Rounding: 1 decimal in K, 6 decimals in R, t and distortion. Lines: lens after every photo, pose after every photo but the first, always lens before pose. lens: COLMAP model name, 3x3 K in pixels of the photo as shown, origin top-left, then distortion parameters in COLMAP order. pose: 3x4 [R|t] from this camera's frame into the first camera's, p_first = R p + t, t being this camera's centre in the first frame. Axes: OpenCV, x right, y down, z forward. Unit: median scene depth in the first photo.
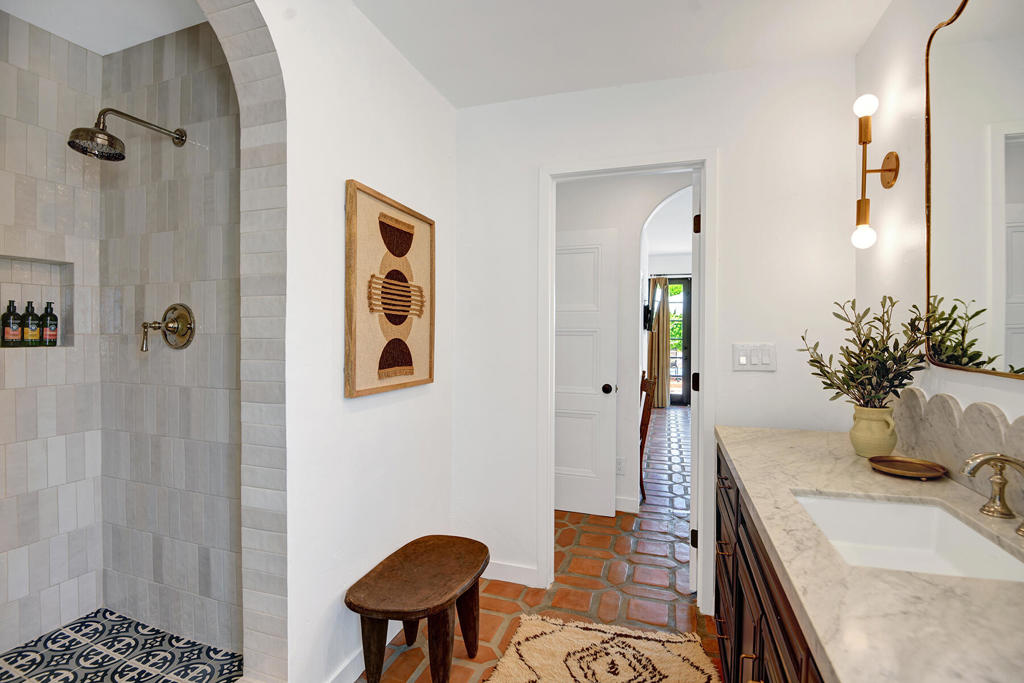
lens RADIAL K [[485.5, 0, 518.6], [0, 485.5, 336.0], [0, 0, 1]] dist [0.001779, -0.018779]
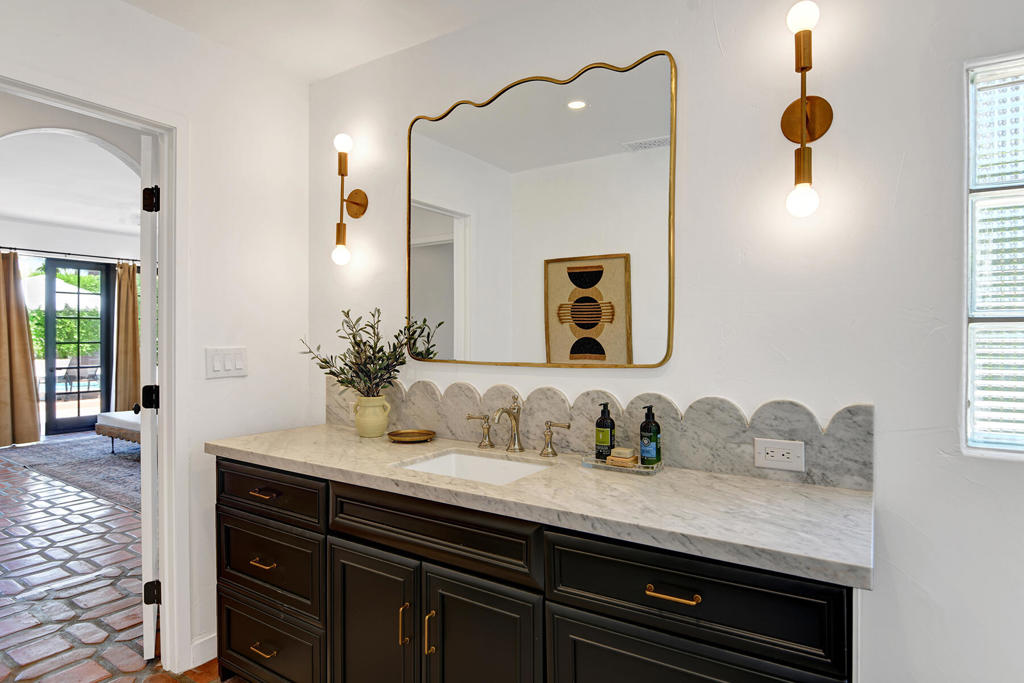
lens RADIAL K [[575.9, 0, 518.3], [0, 575.9, 343.6], [0, 0, 1]] dist [-0.000266, -0.000568]
pose [[0.246260, -0.007004, 0.969178, -0.552492], [-0.000348, 0.999973, 0.007315, -0.000252], [-0.969204, -0.002139, 0.246251, 0.241135]]
